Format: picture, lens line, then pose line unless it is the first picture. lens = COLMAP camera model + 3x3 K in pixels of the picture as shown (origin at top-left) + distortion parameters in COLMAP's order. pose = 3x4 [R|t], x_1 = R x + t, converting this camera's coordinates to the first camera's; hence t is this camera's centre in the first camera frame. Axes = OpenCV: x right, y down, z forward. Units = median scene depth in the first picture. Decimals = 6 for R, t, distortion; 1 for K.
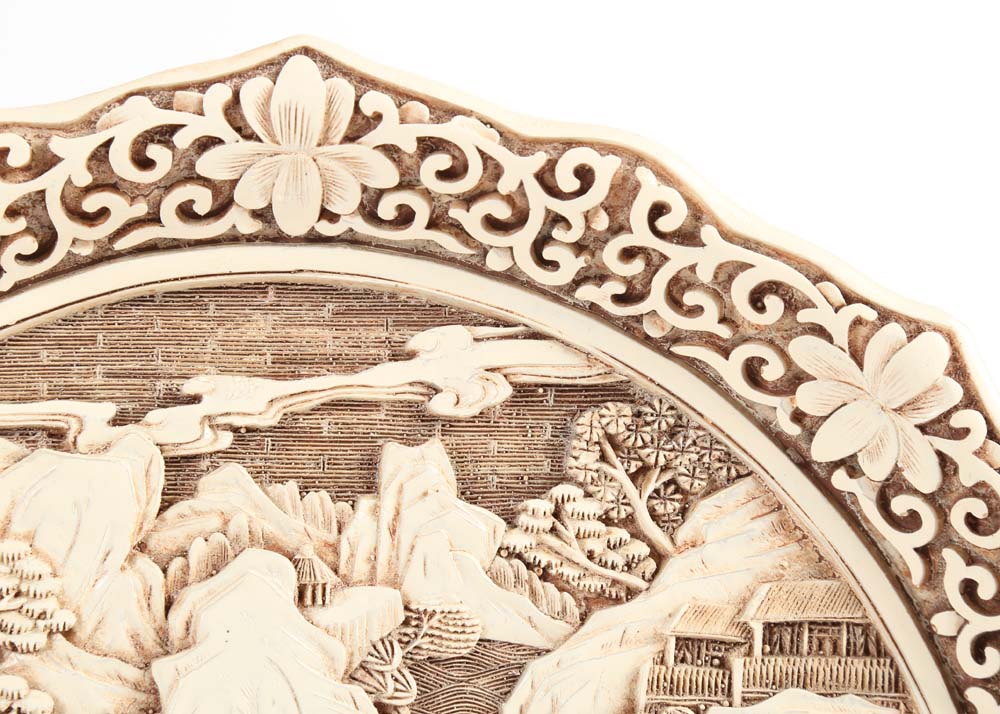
lens RADIAL K [[3218.5, 0, 493.7], [0, 3218.5, 286.9], [0, 0, 1]] dist [0.315968, 0.000000]
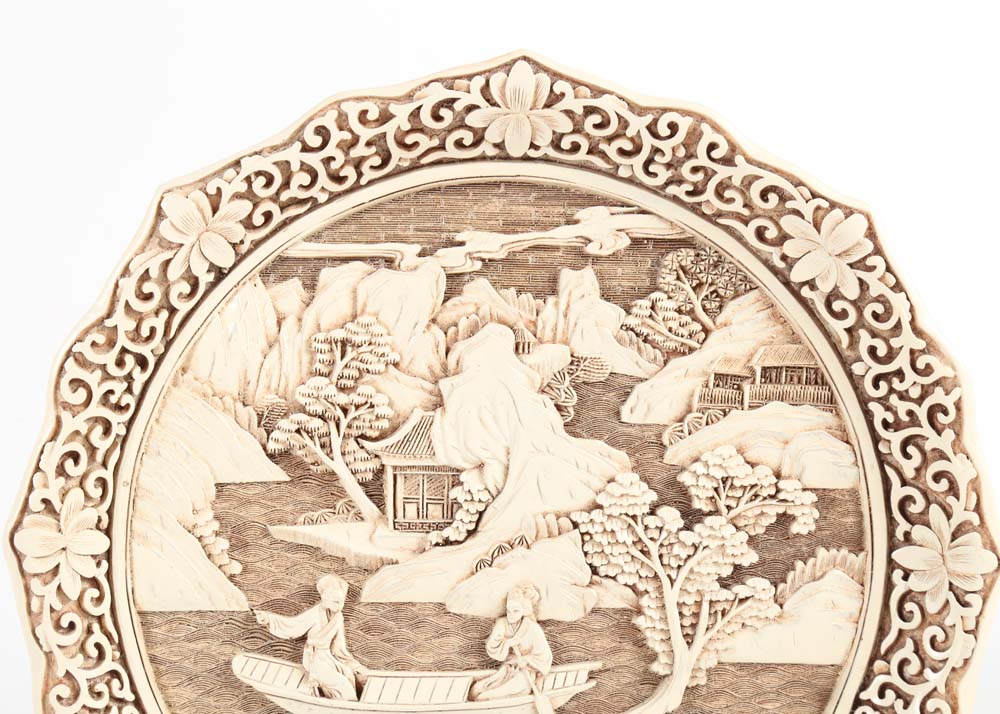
lens RADIAL K [[2121.7, 0, 473.5], [0, 2121.7, 359.0], [0, 0, 1]] dist [0.191355, 0.000000]
pose [[0.998619, 0.020128, -0.048533, -0.024190], [-0.014413, 0.993219, 0.115357, -0.041550], [0.050525, -0.114498, 0.992138, -0.239406]]
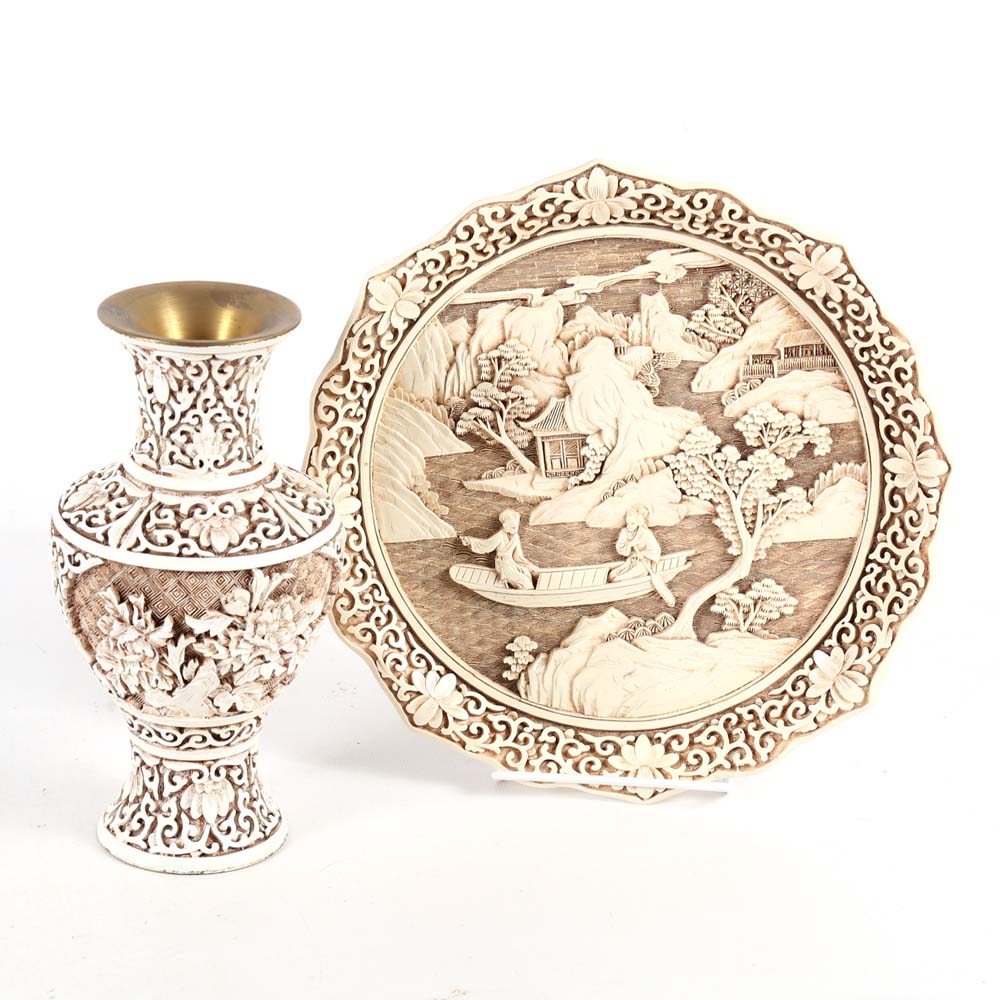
lens RADIAL K [[3587.9, 0, 496.9], [0, 3587.9, 506.9], [0, 0, 1]] dist [0.292378, 0.000000]
pose [[0.985767, -0.050652, -0.160308, 0.328626], [0.104579, 0.931344, 0.348800, -0.869600], [0.131635, -0.360601, 0.923385, -1.922205]]
